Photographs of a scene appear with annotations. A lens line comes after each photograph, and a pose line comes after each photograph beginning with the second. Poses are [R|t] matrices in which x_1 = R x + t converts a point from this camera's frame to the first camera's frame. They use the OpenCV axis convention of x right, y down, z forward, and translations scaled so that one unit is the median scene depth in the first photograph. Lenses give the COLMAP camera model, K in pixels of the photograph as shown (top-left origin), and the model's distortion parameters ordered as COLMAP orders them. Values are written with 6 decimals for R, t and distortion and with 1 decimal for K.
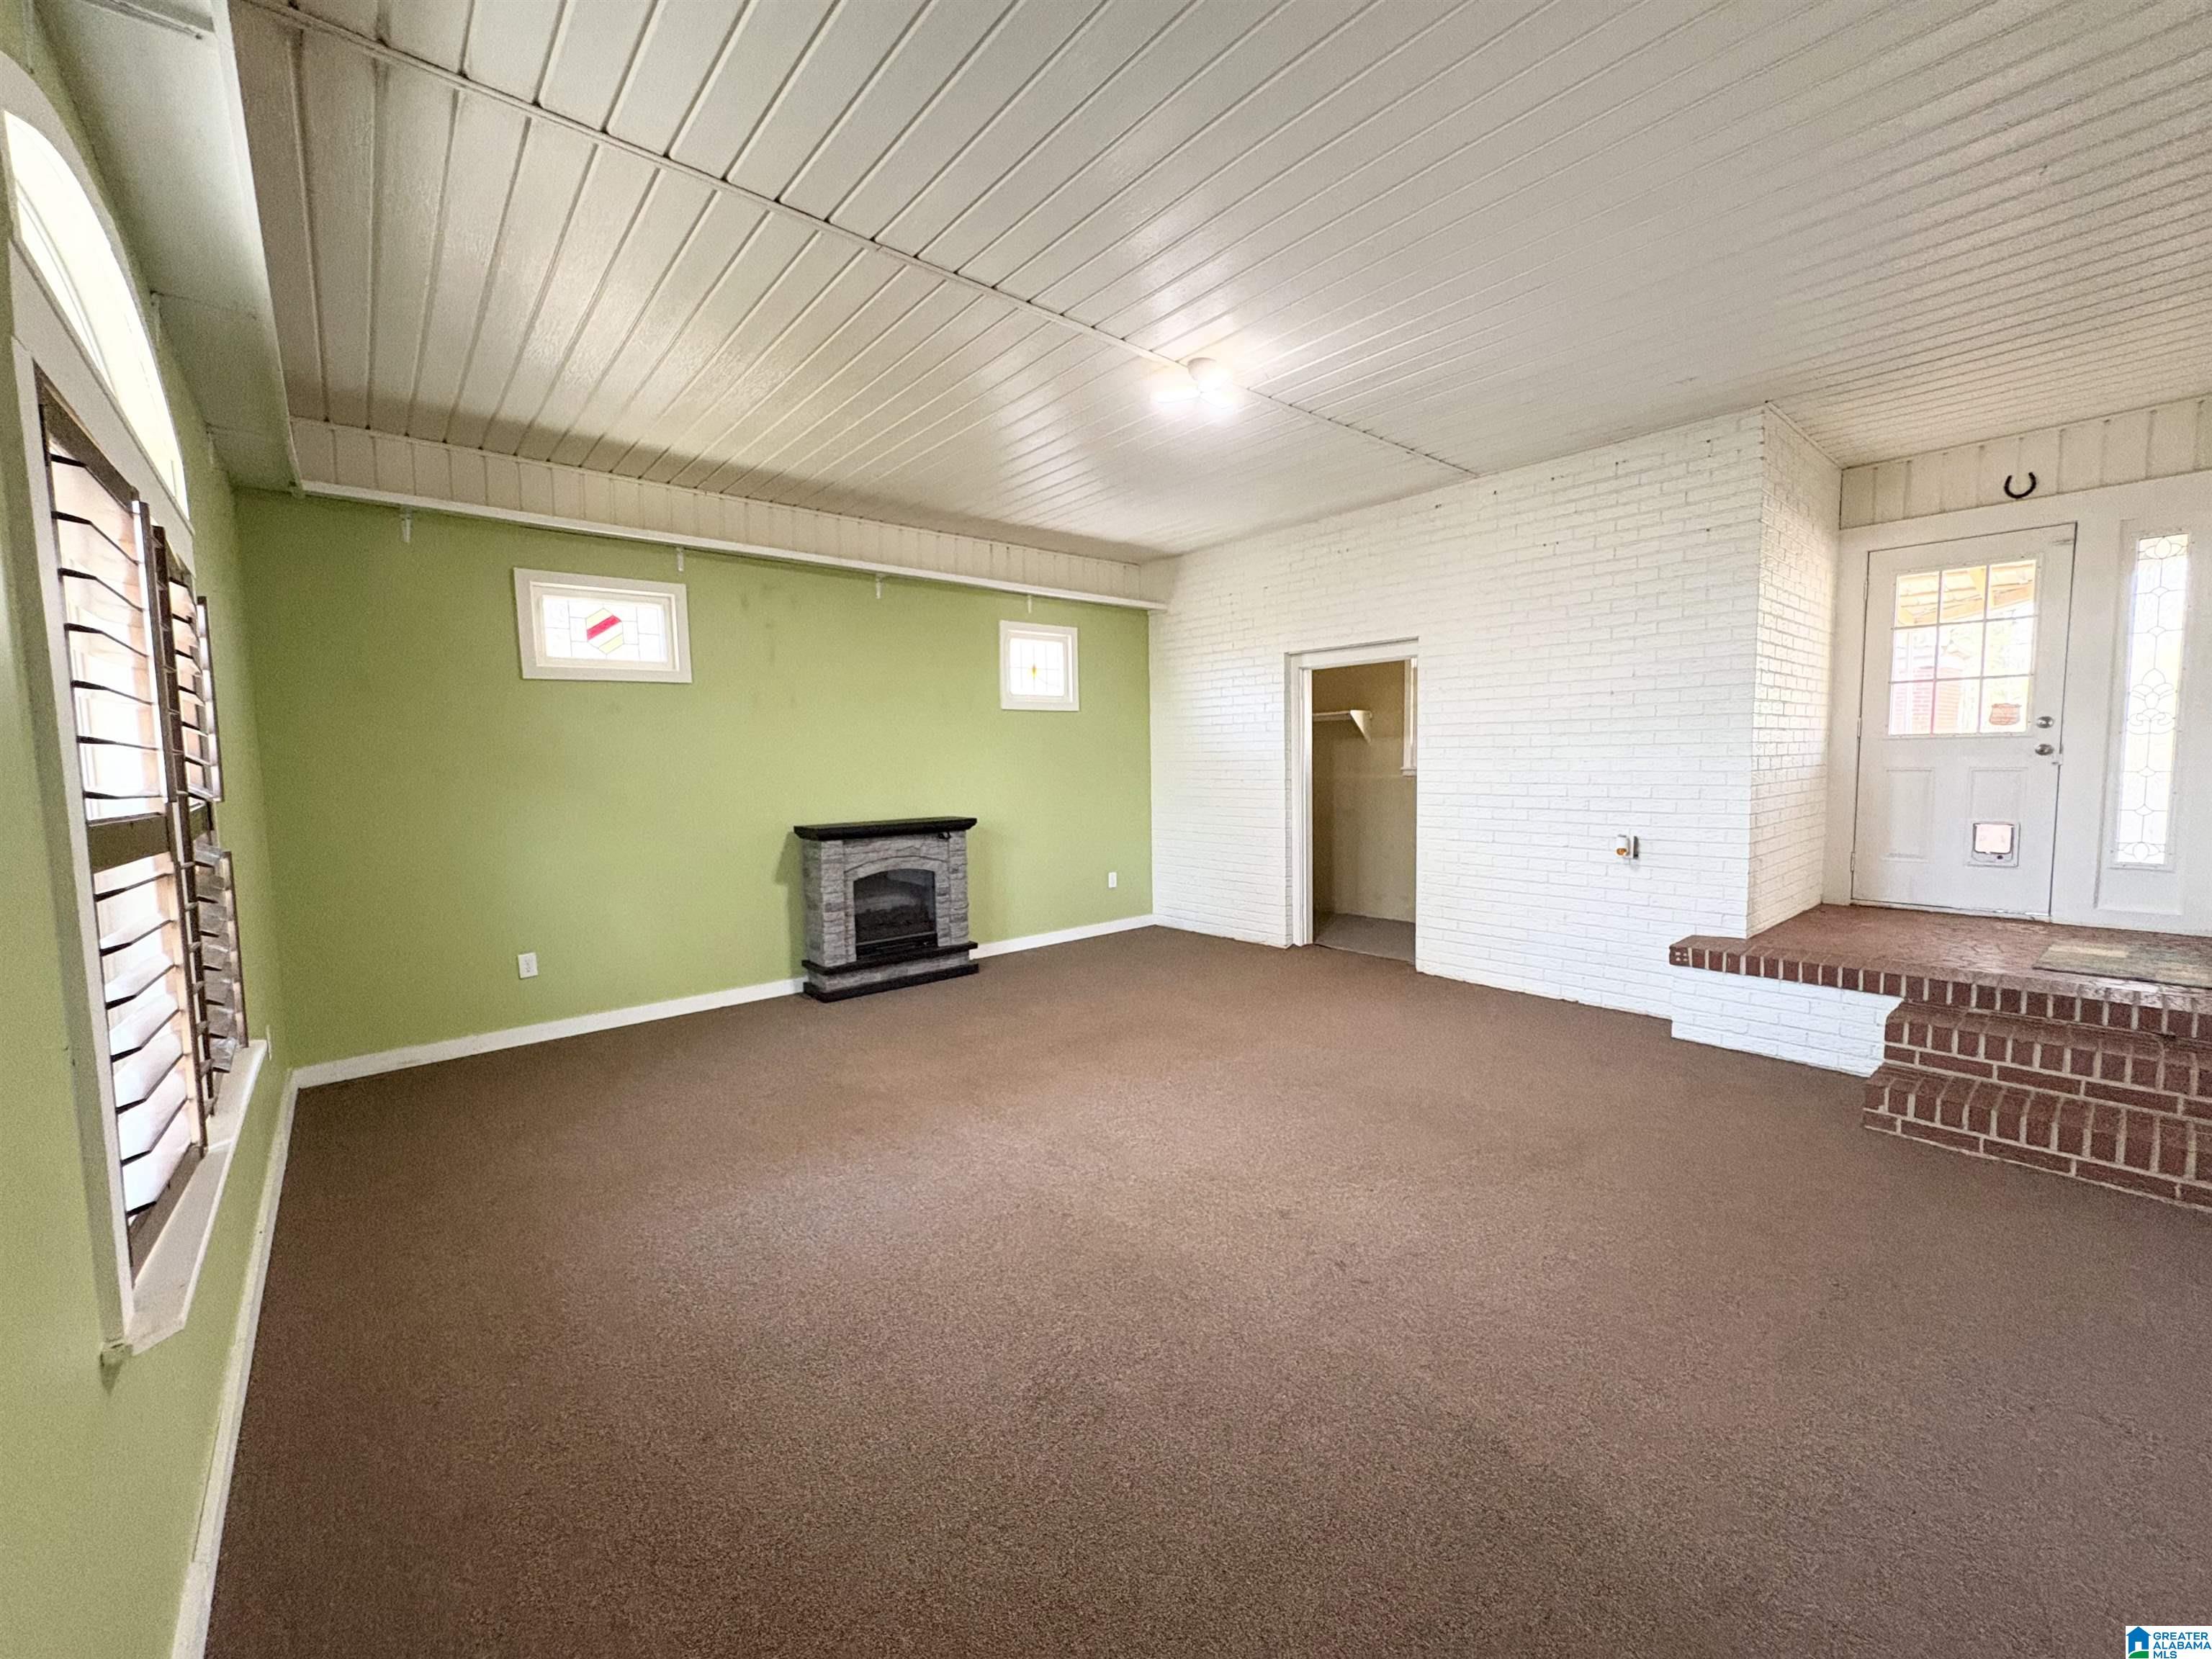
lens RADIAL K [[885.0, 0, 1105.3], [0, 885.0, 826.3], [0, 0, 1]] dist [0.001113, 0.000027]
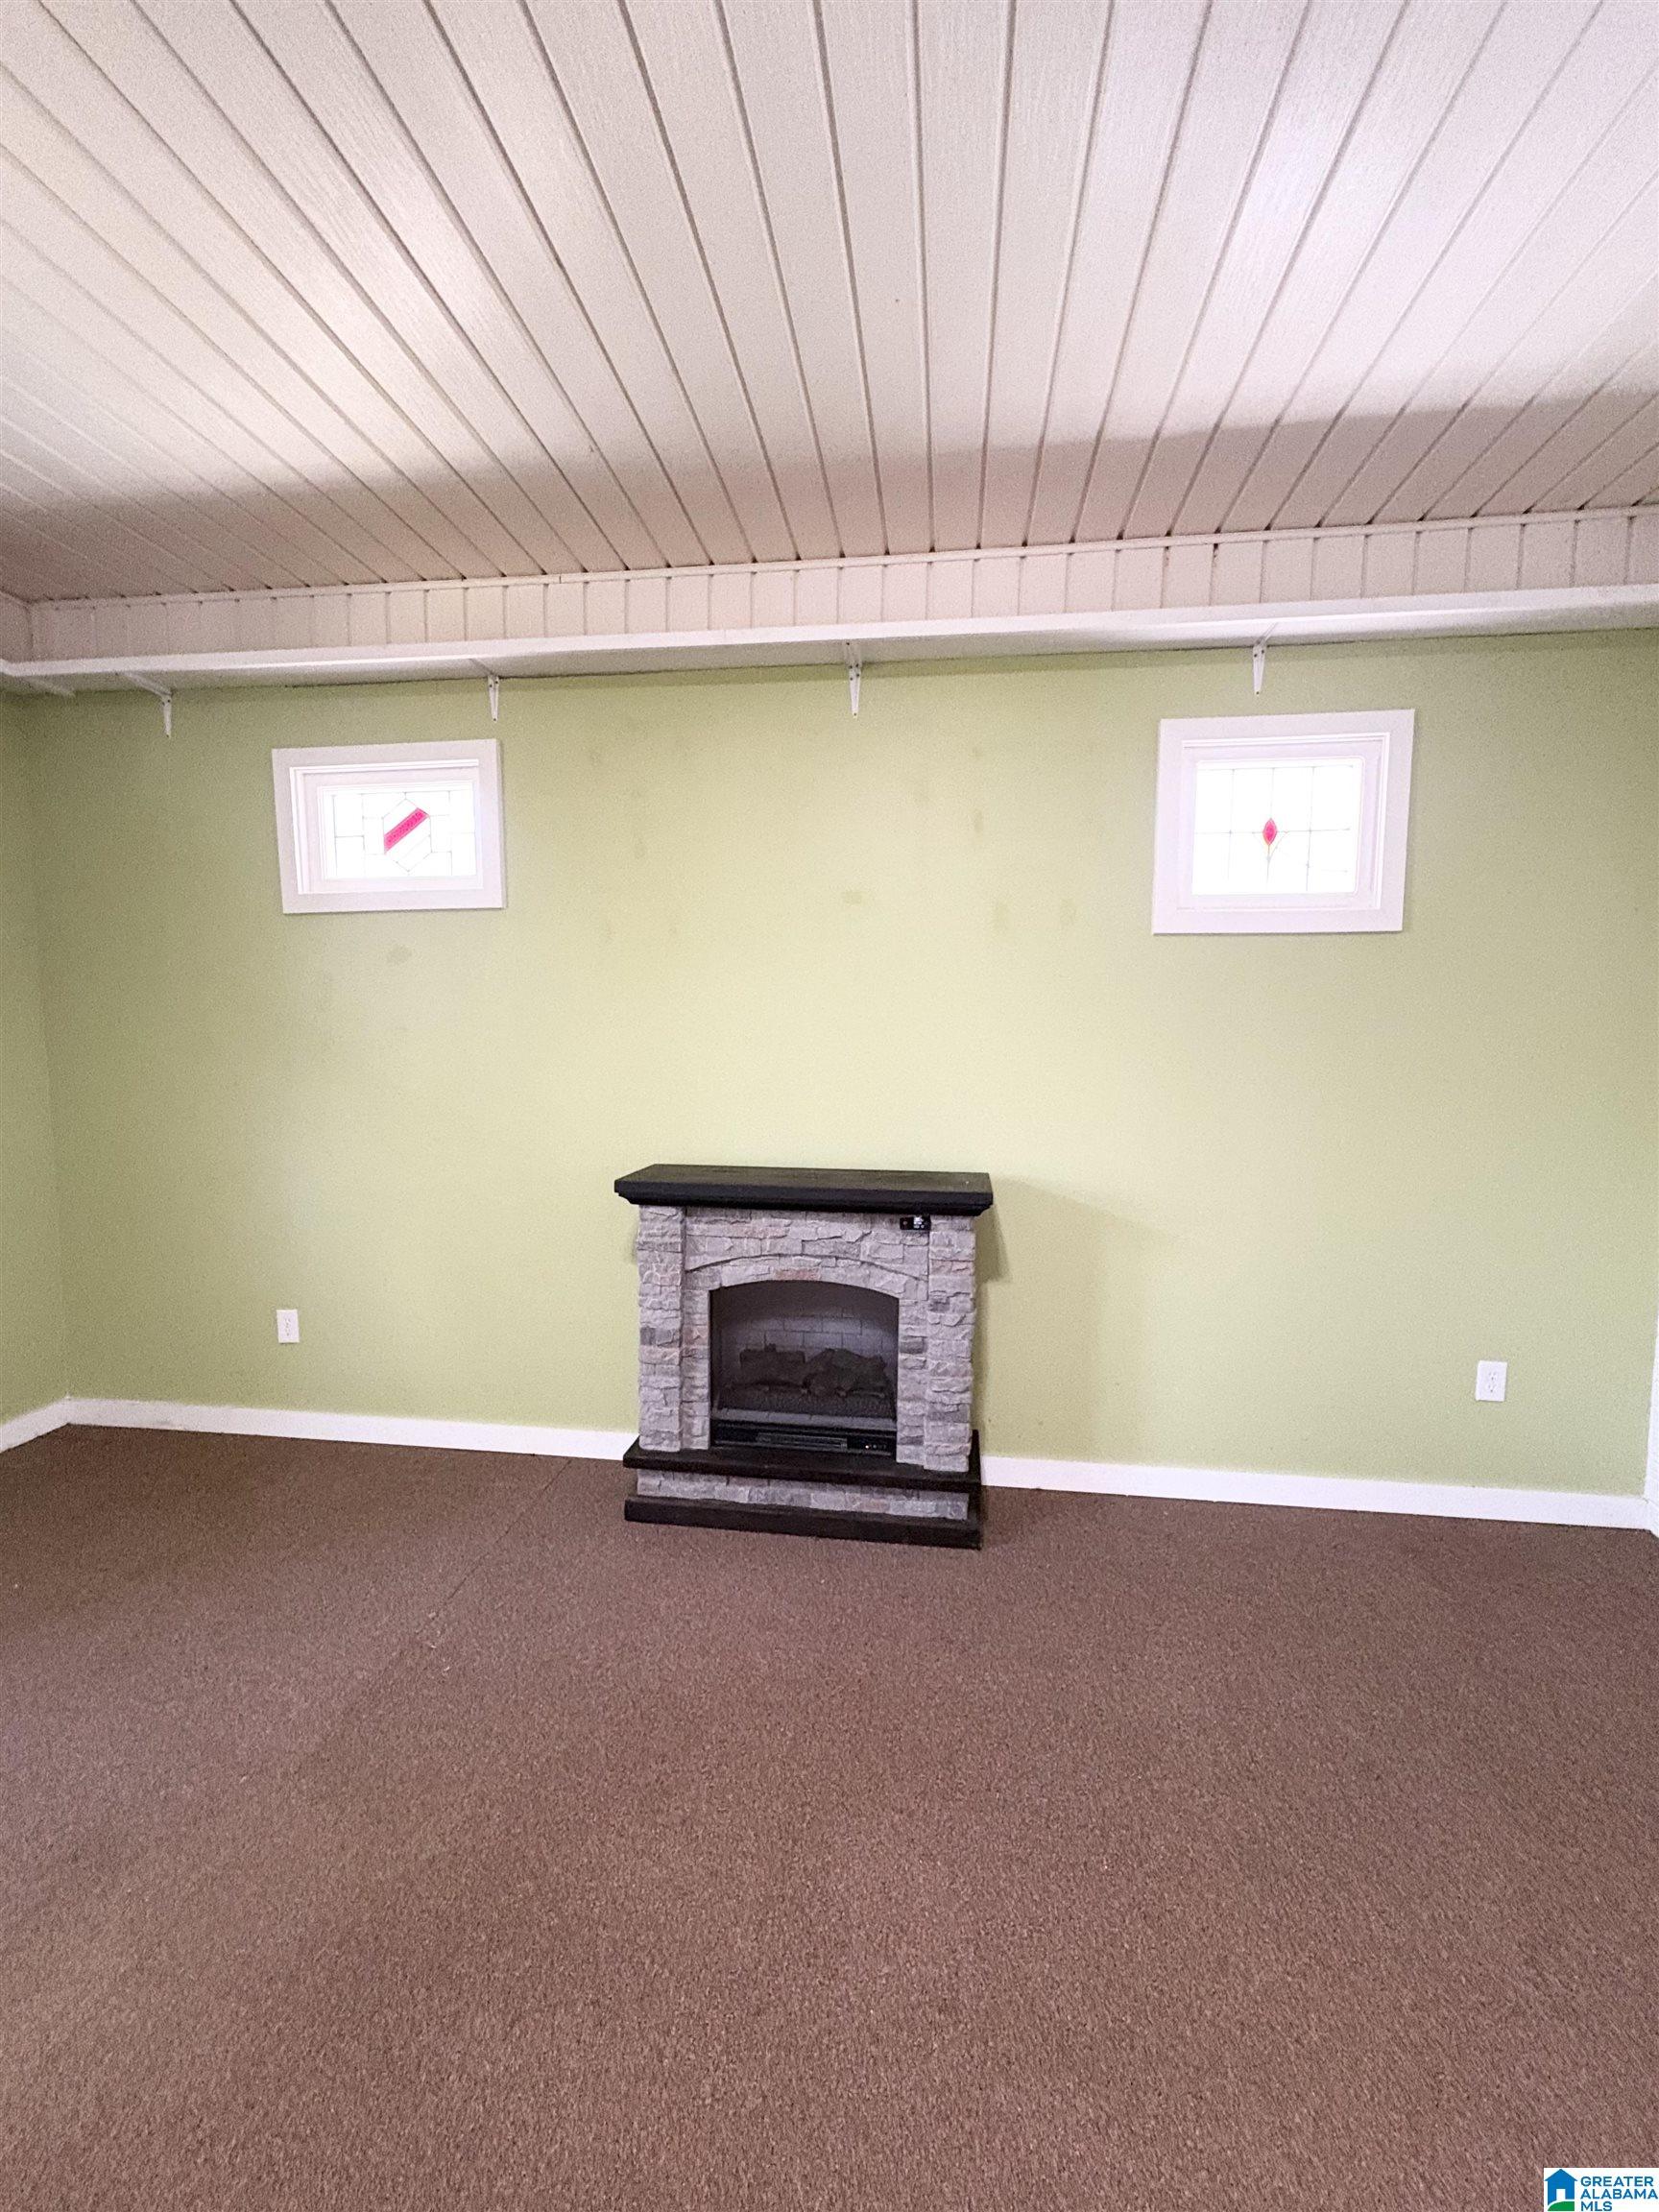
lens RADIAL K [[885.0, 0, 832.4], [0, 885.0, 1104.0], [0, 0, 1]] dist [0.001113, 0.000027]
pose [[0.671997, 0.079440, -0.736280, 0.114404], [-0.075891, 0.996383, 0.038238, -0.064287], [0.736655, 0.030181, 0.675595, 0.698413]]
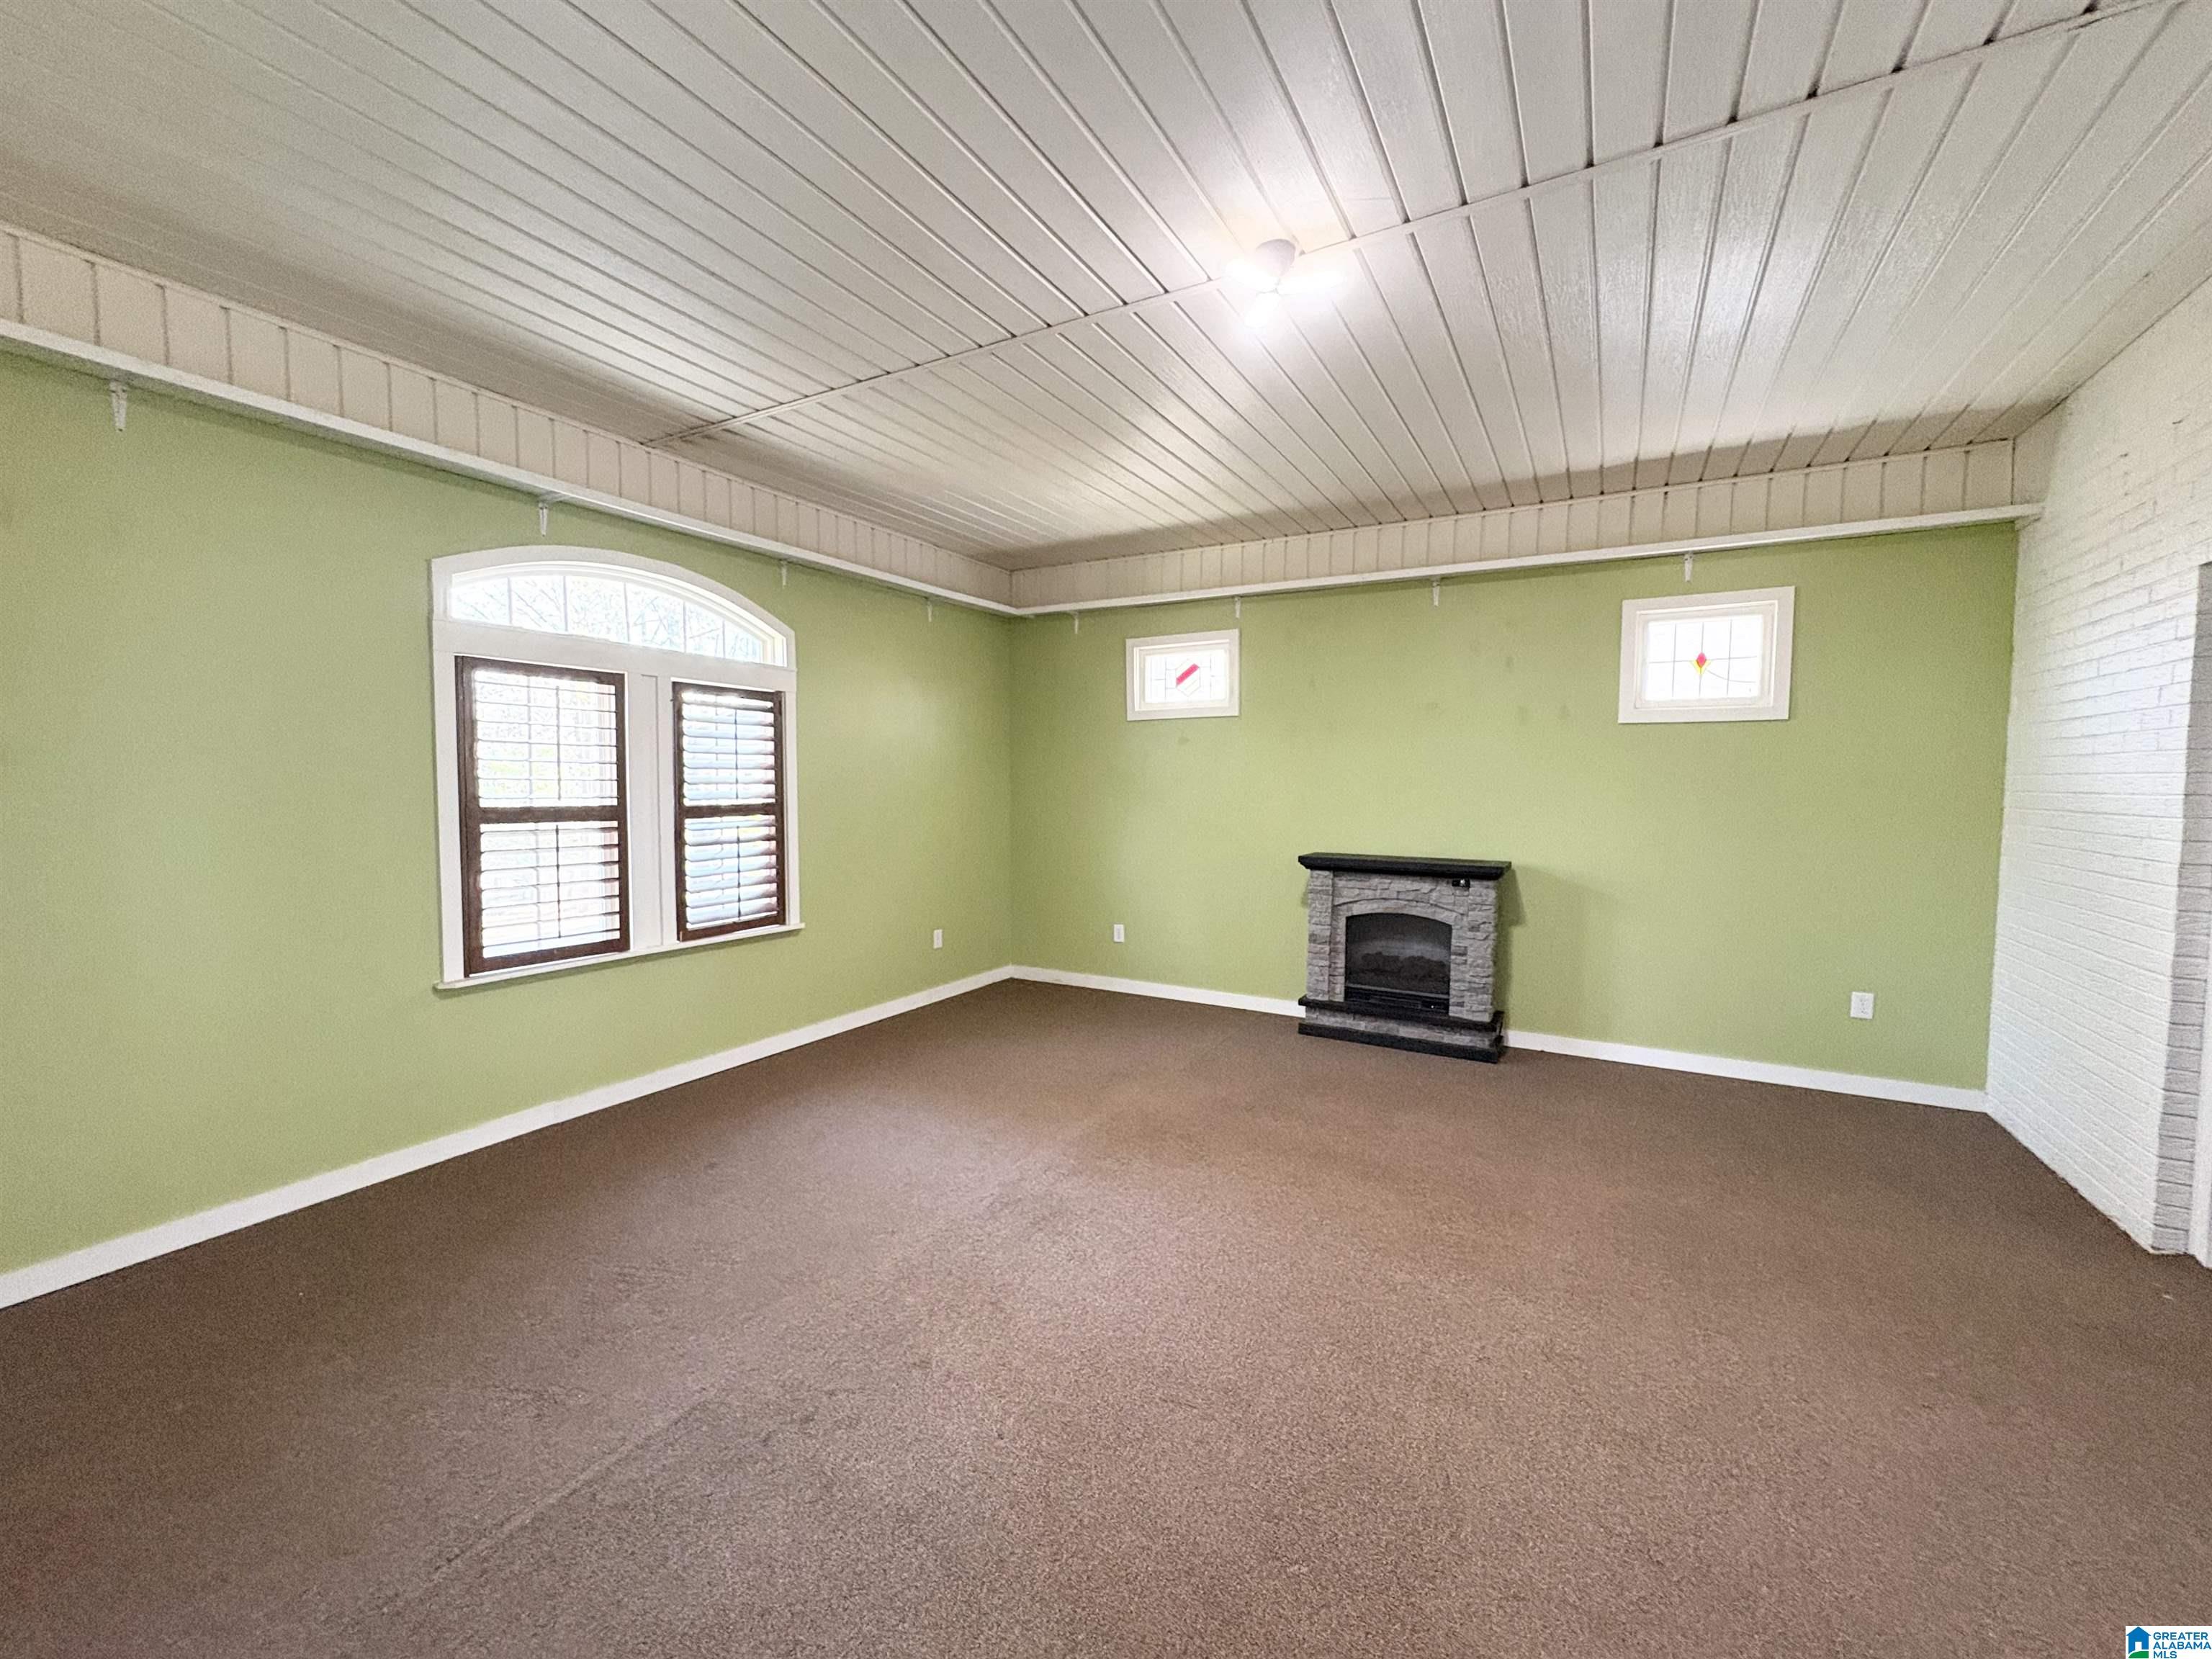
lens RADIAL K [[885.0, 0, 1105.3], [0, 885.0, 826.3], [0, 0, 1]] dist [0.001113, 0.000027]
pose [[0.340258, 0.069985, -0.937724, 0.491217], [-0.085108, 0.995426, 0.043409, -0.051428], [0.936473, 0.065037, 0.344658, 0.421679]]
